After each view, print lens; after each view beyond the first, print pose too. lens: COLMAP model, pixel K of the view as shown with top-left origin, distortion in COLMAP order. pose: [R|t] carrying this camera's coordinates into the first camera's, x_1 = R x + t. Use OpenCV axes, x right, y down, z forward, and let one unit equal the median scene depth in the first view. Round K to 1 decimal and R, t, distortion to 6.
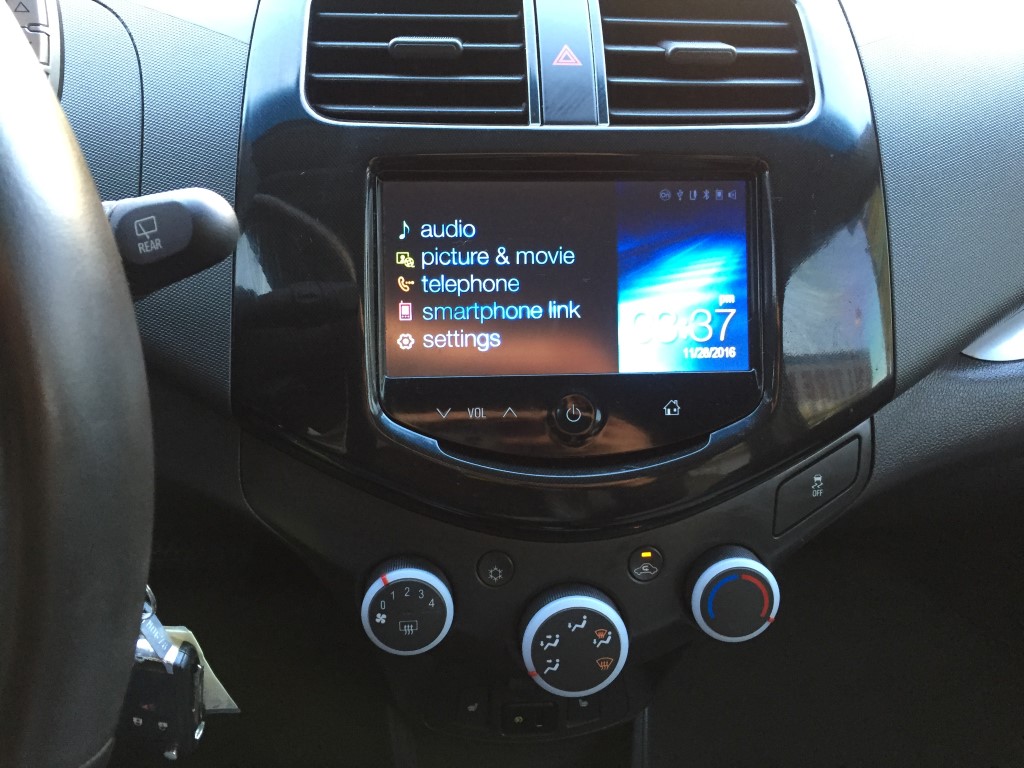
lens RADIAL K [[874.1, 0, 512.6], [0, 874.1, 383.1], [0, 0, 1]] dist [0.075442, -0.109796]
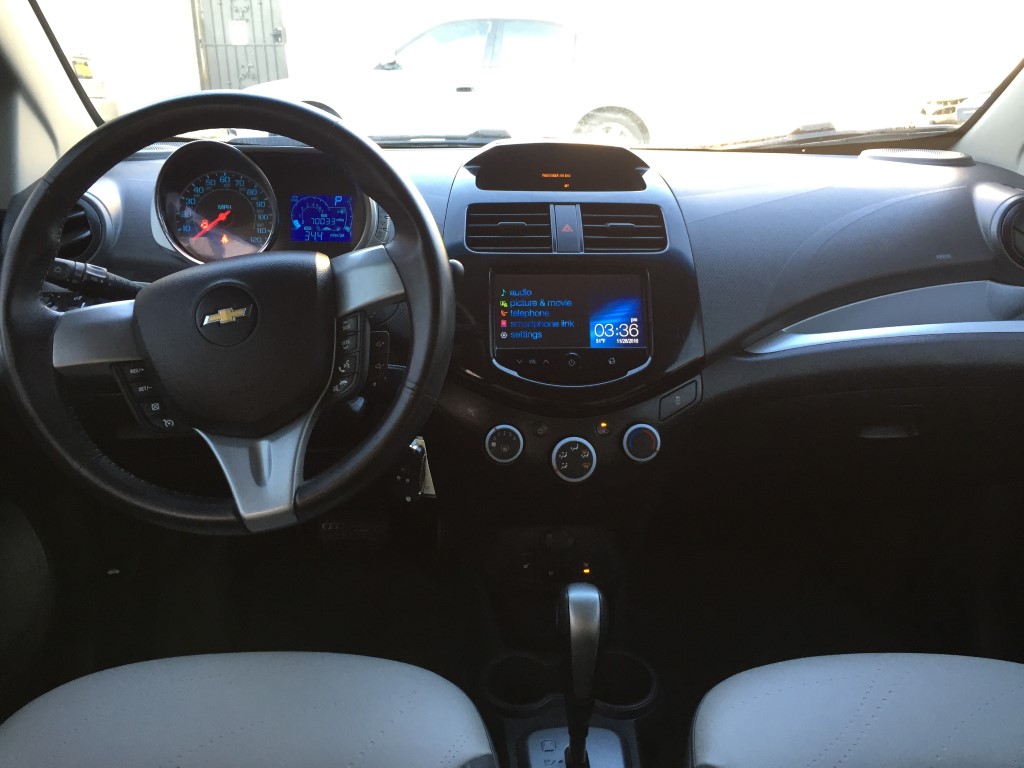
lens RADIAL K [[874.1, 0, 515.2], [0, 874.1, 388.4], [0, 0, 1]] dist [0.075442, -0.109796]
pose [[0.999581, -0.005753, -0.028374, -0.020031], [-0.000565, 0.975993, -0.217801, 0.637257], [0.028946, 0.217726, 0.975581, -1.384639]]
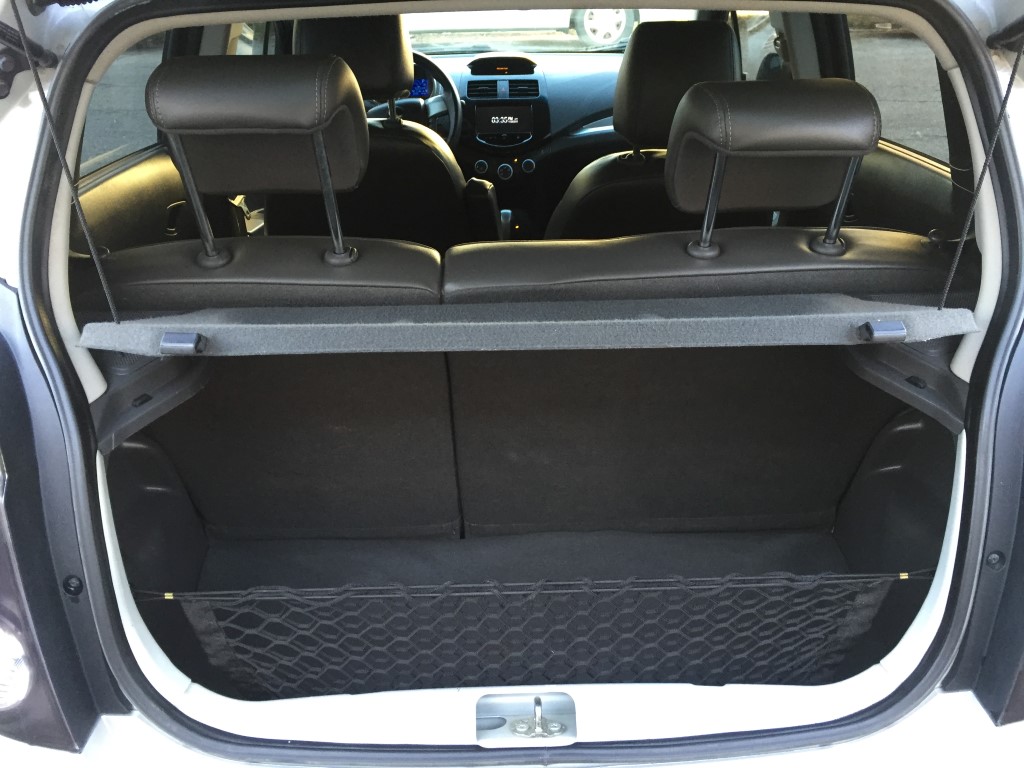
lens RADIAL K [[874.1, 0, 505.1], [0, 874.1, 382.3], [0, 0, 1]] dist [0.075442, -0.109796]
pose [[0.997248, -0.011800, -0.073197, 0.568278], [0.004762, 0.995409, -0.095595, 2.661757], [0.073989, 0.094983, 0.992725, -5.826709]]
